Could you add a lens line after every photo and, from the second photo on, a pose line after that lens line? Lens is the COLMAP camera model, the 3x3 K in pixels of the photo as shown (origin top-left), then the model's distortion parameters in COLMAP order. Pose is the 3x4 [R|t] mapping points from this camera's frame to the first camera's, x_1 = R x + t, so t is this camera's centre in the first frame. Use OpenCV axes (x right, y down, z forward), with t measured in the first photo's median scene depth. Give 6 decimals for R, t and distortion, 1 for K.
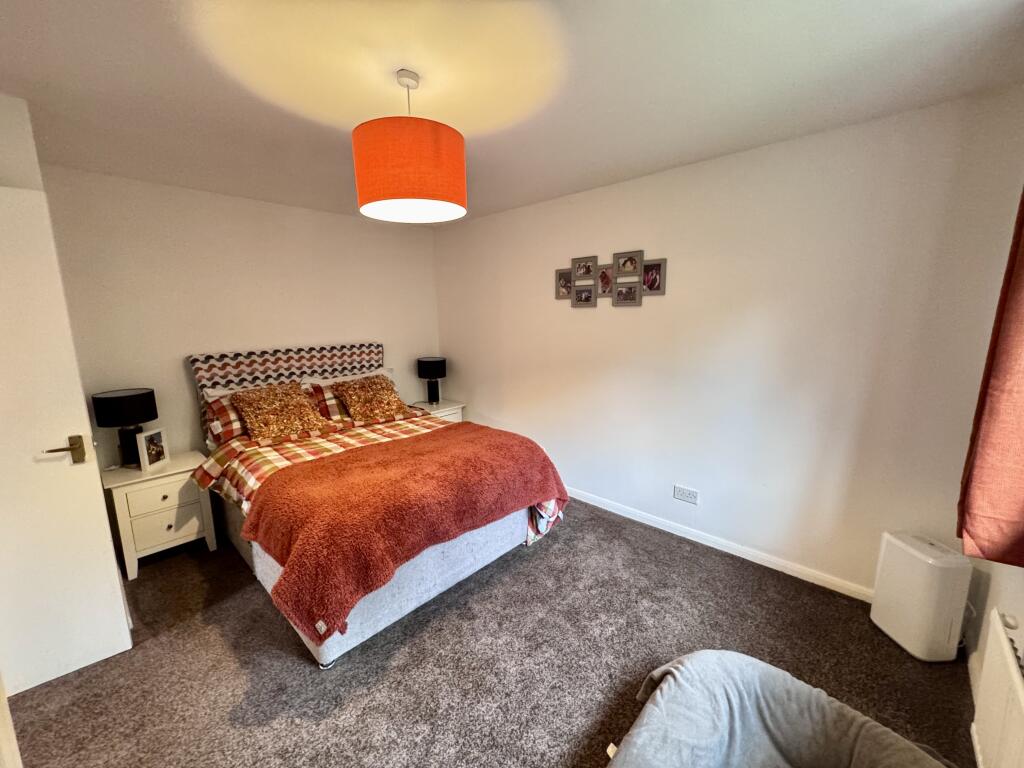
lens RADIAL K [[388.0, 0, 526.1], [0, 388.0, 381.4], [0, 0, 1]] dist [-0.000499, -0.000042]
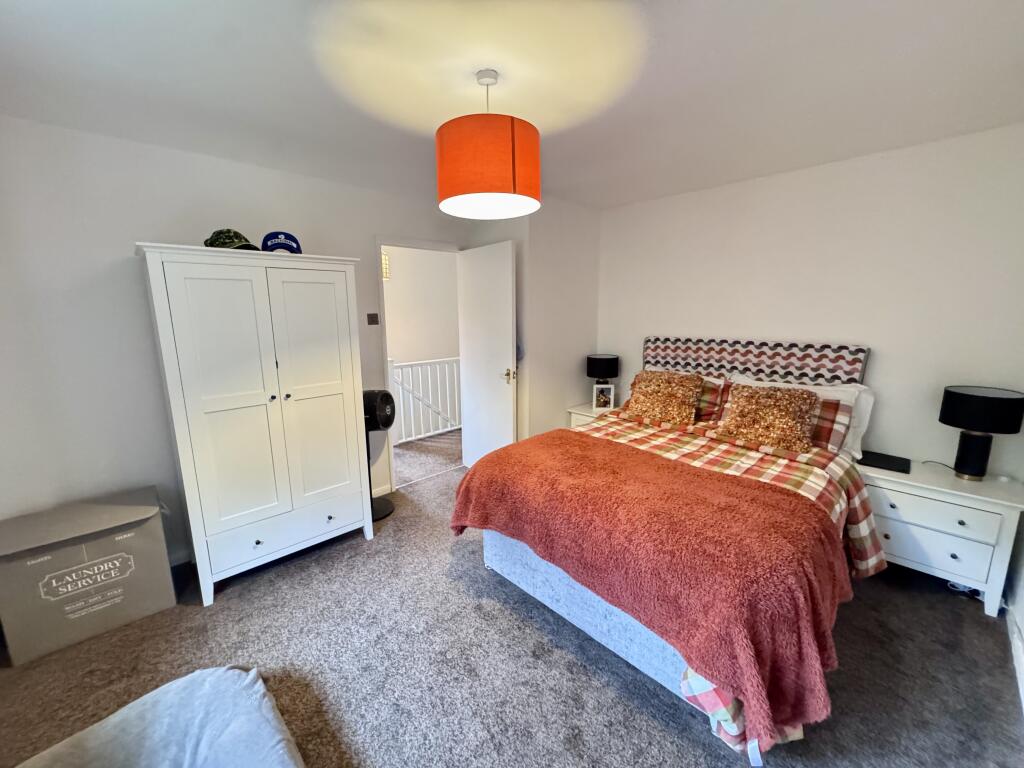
lens RADIAL K [[410.8, 0, 512.0], [0, 410.8, 384.0], [0, 0, 1]] dist [0.000646, 0.000044]
pose [[-0.061170, 0.195333, -0.978828, 0.450225], [-0.163367, 0.965480, 0.202878, -0.109038], [0.984667, 0.172318, -0.027148, 0.601775]]
